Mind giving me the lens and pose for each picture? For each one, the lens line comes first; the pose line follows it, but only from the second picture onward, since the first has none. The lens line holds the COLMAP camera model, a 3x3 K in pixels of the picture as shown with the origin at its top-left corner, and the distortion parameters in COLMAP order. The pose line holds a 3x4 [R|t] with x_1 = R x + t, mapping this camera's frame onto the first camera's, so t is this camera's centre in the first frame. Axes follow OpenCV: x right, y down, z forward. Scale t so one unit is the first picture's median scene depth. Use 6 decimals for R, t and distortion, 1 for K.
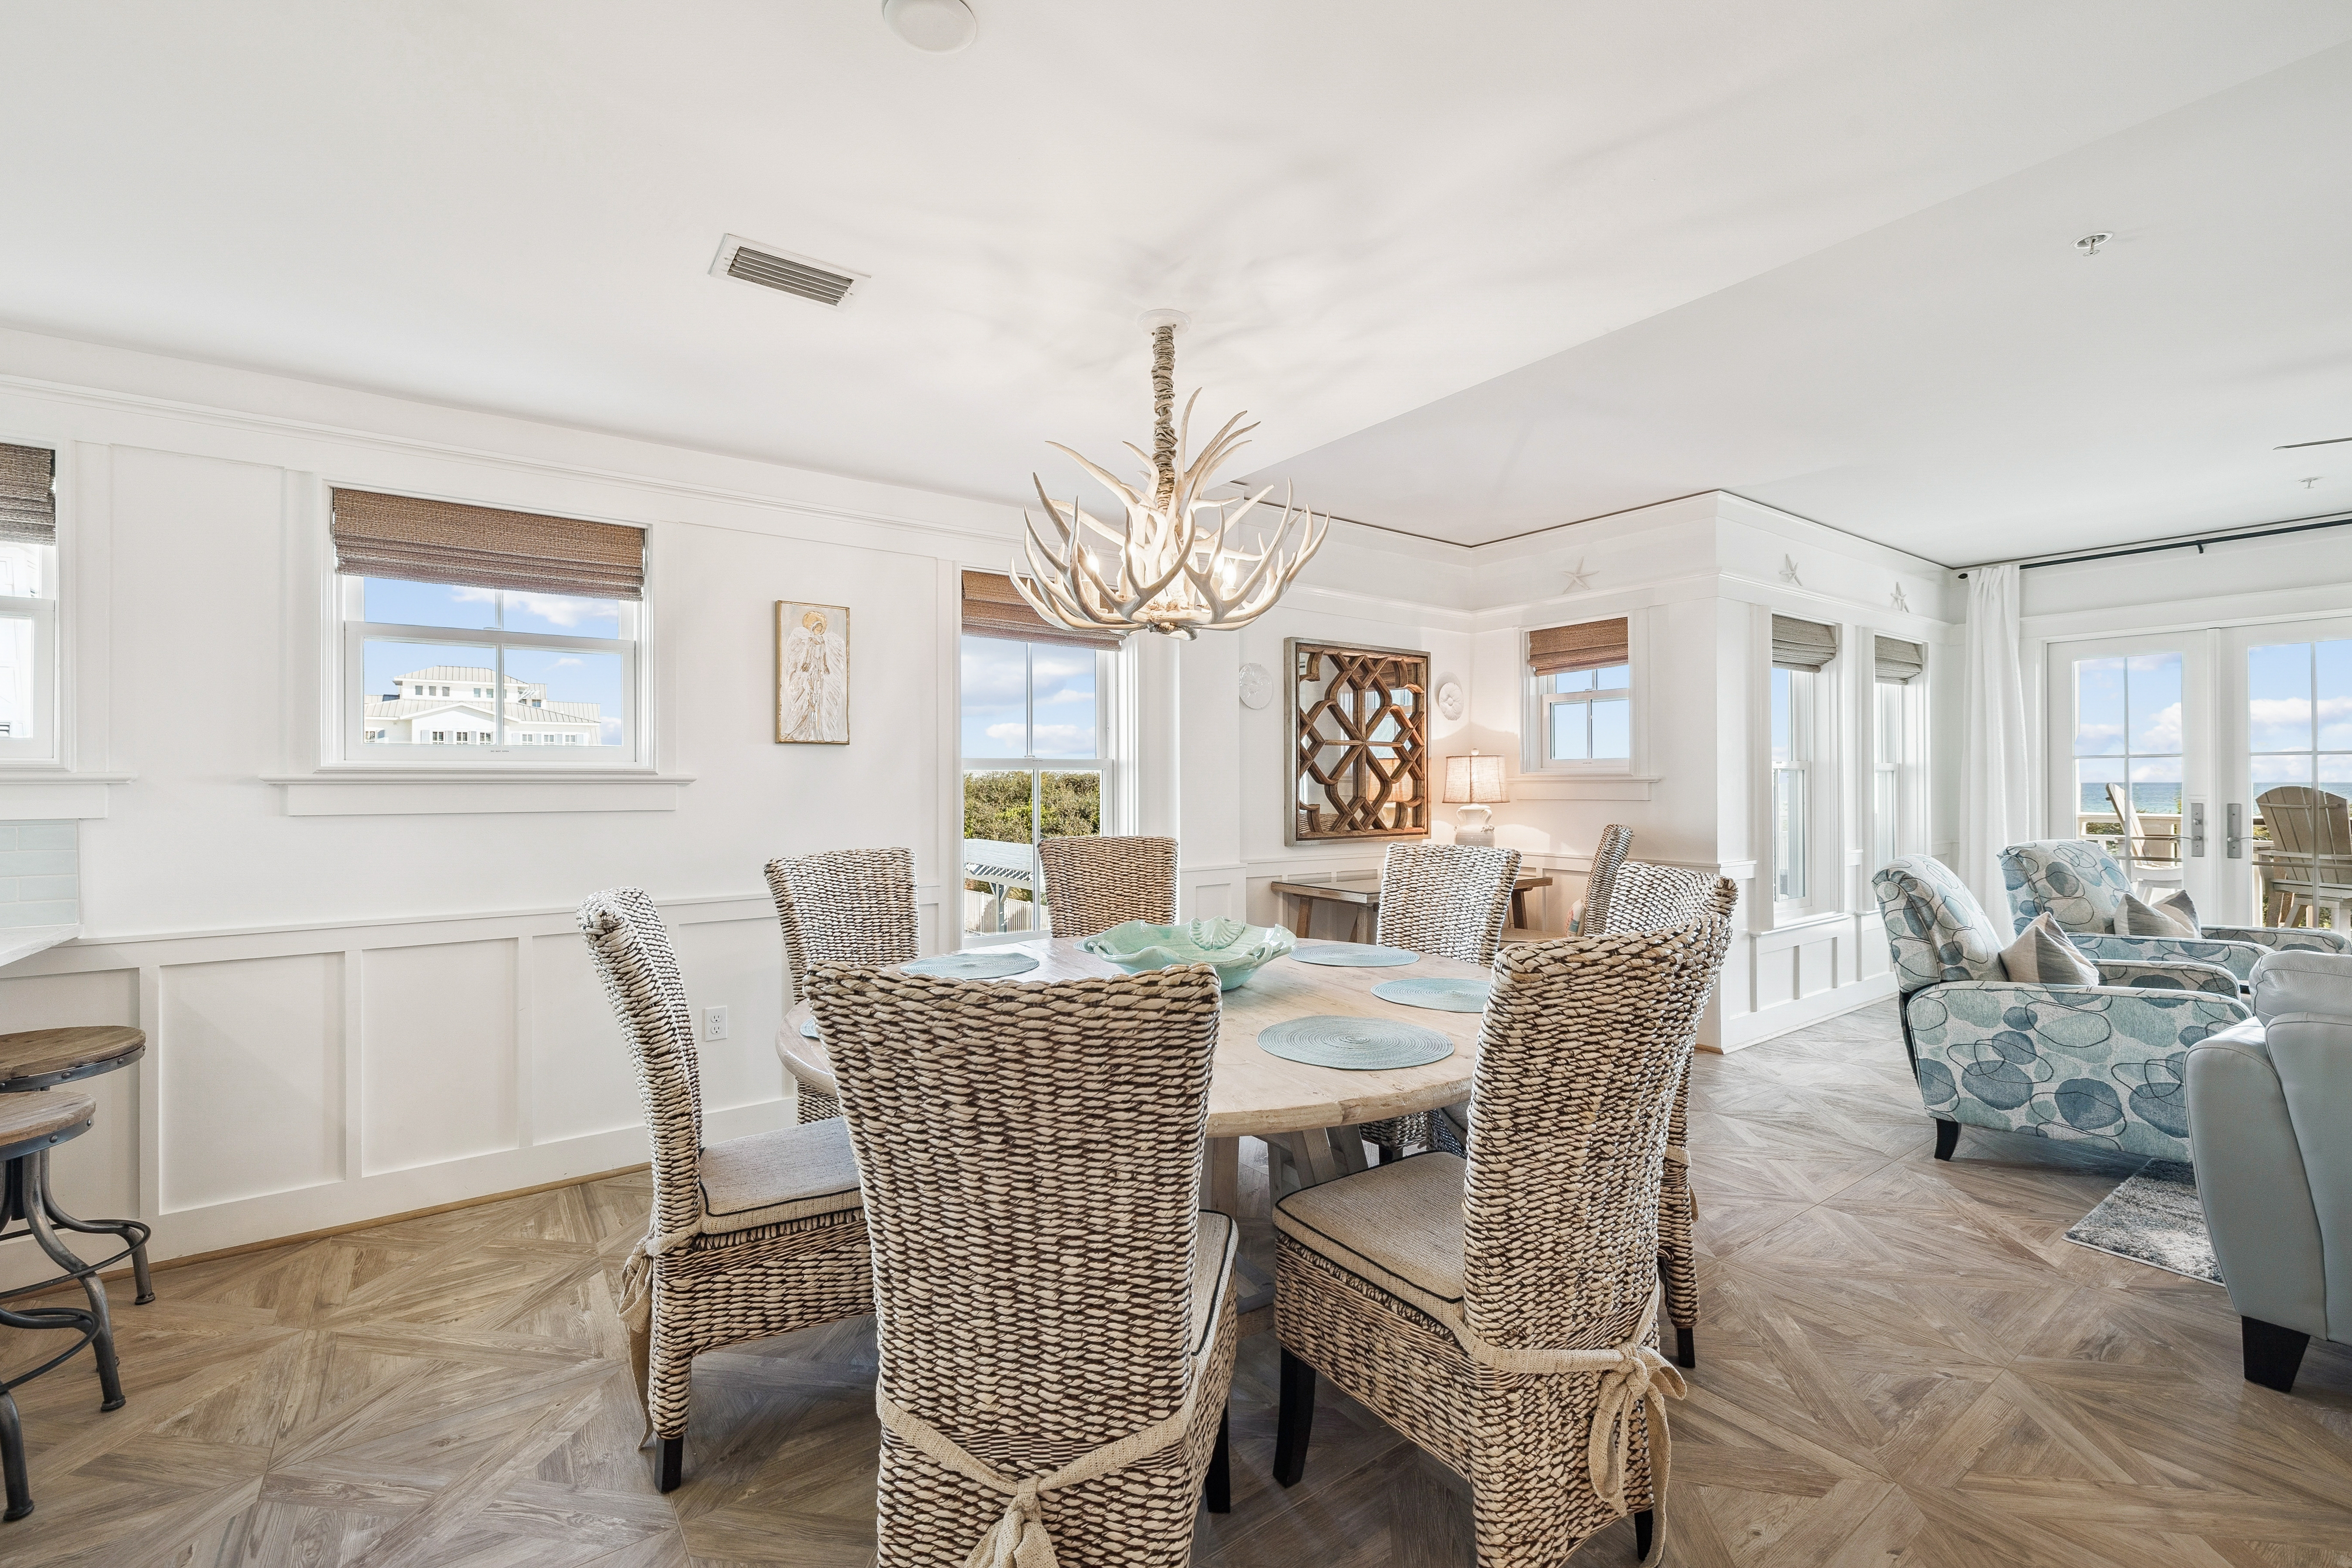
lens RADIAL K [[992.5, 0, 1178.8], [0, 992.5, 783.7], [0, 0, 1]] dist [-0.001389, 0.000086]
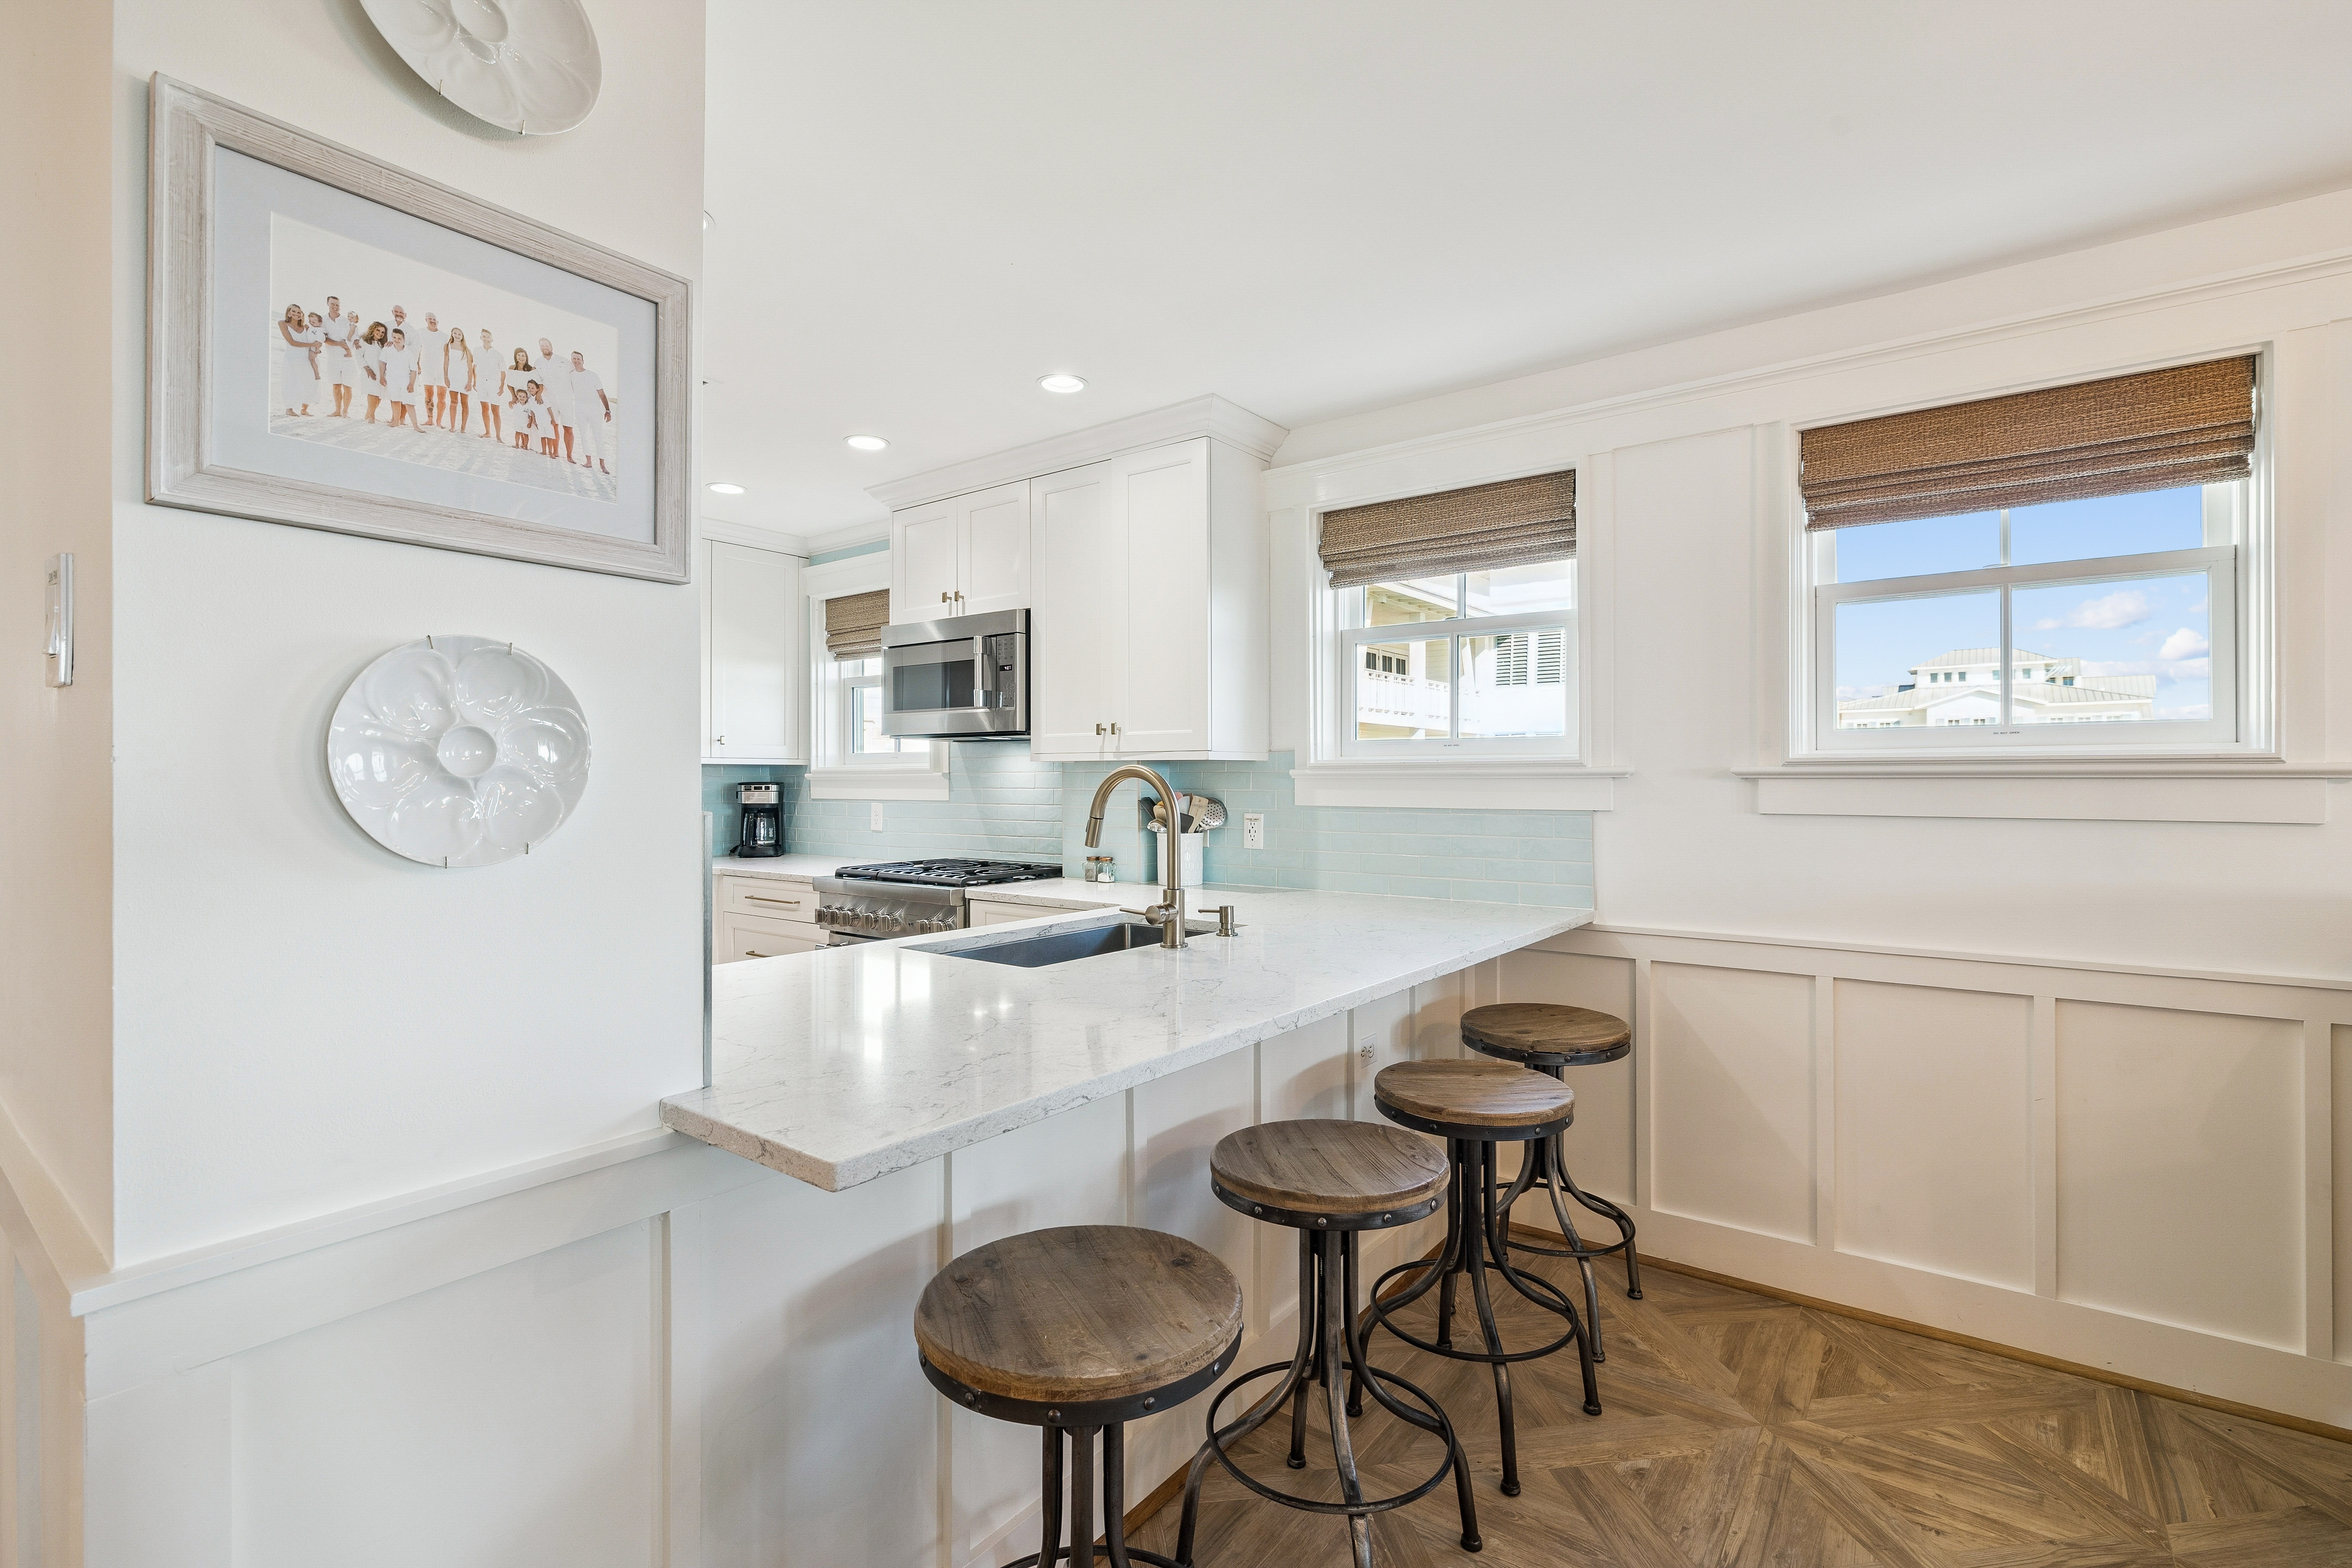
lens RADIAL K [[1062.2, 0, 1187.3], [0, 1062.2, 773.9], [0, 0, 1]] dist [-0.001833, 0.000297]
pose [[0.298420, -0.001870, -0.954433, -0.125057], [0.000604, 0.999998, -0.001770, -0.001731], [0.954434, -0.000048, 0.298421, 0.199824]]
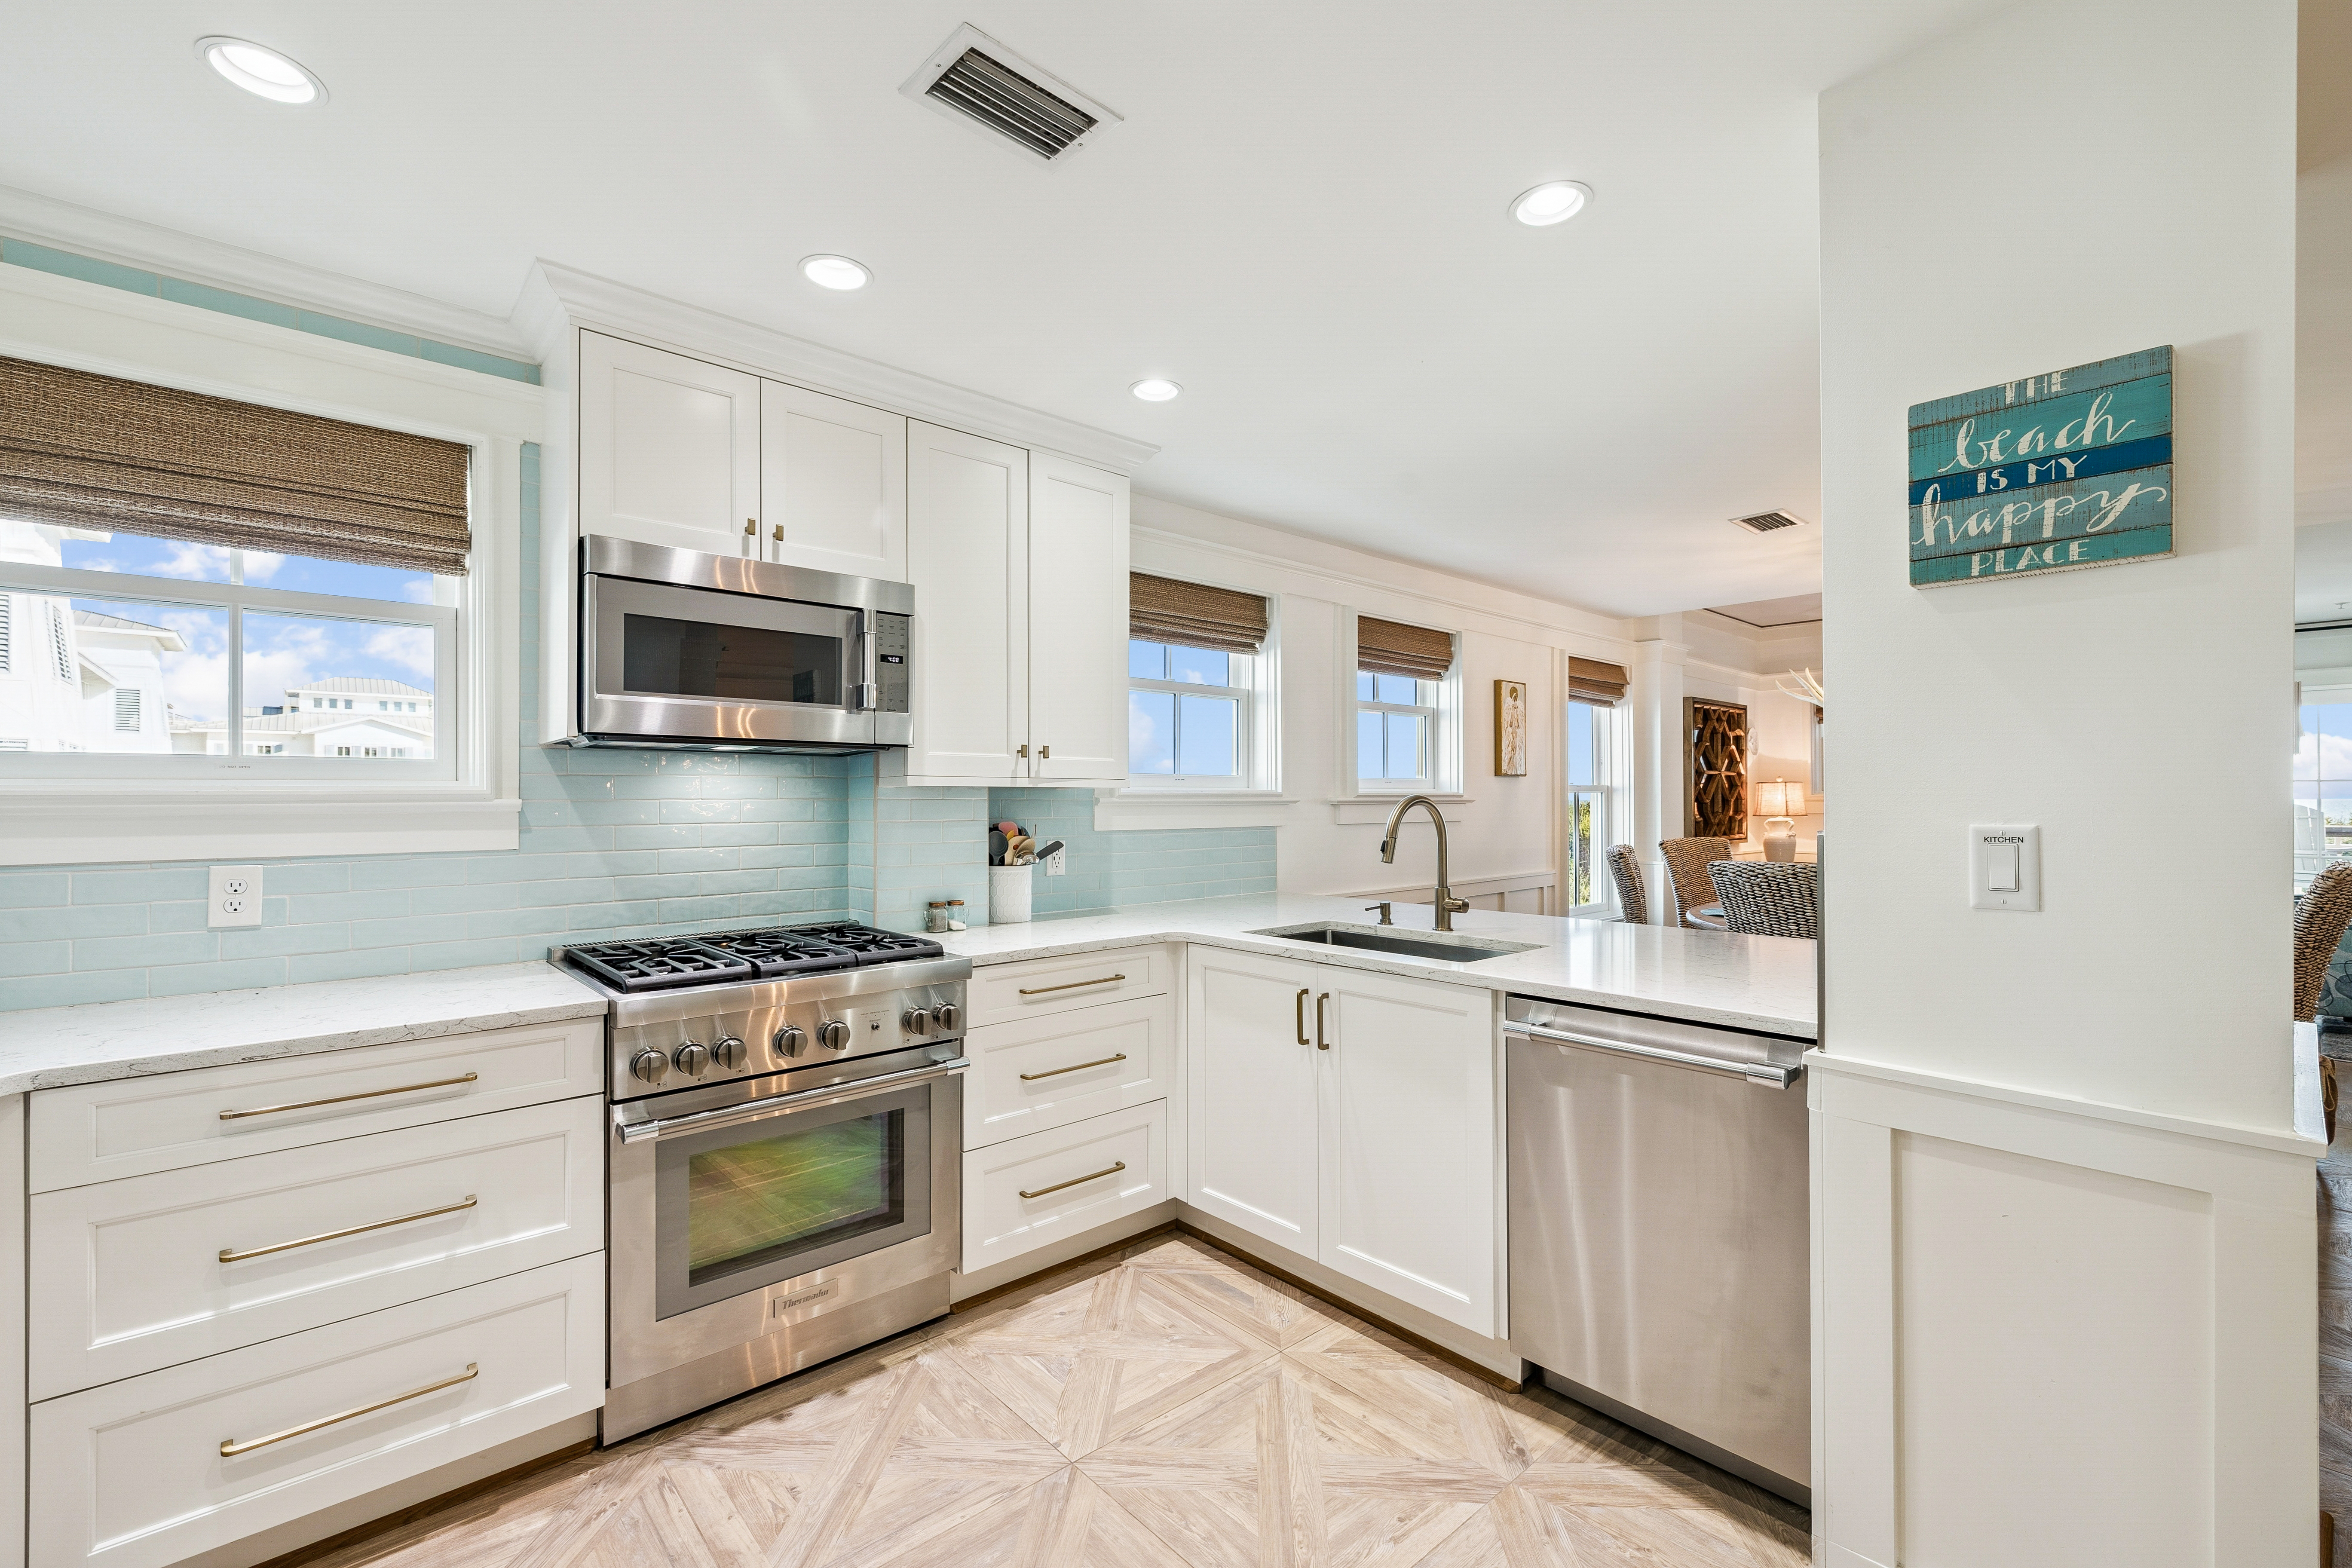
lens RADIAL K [[992.5, 0, 1186.9], [0, 992.5, 791.7], [0, 0, 1]] dist [-0.001389, 0.000086]
pose [[0.994249, -0.000632, 0.107093, -1.168196], [0.001616, 0.999957, -0.009098, -0.004621], [-0.107082, 0.009219, 0.994207, -0.484918]]
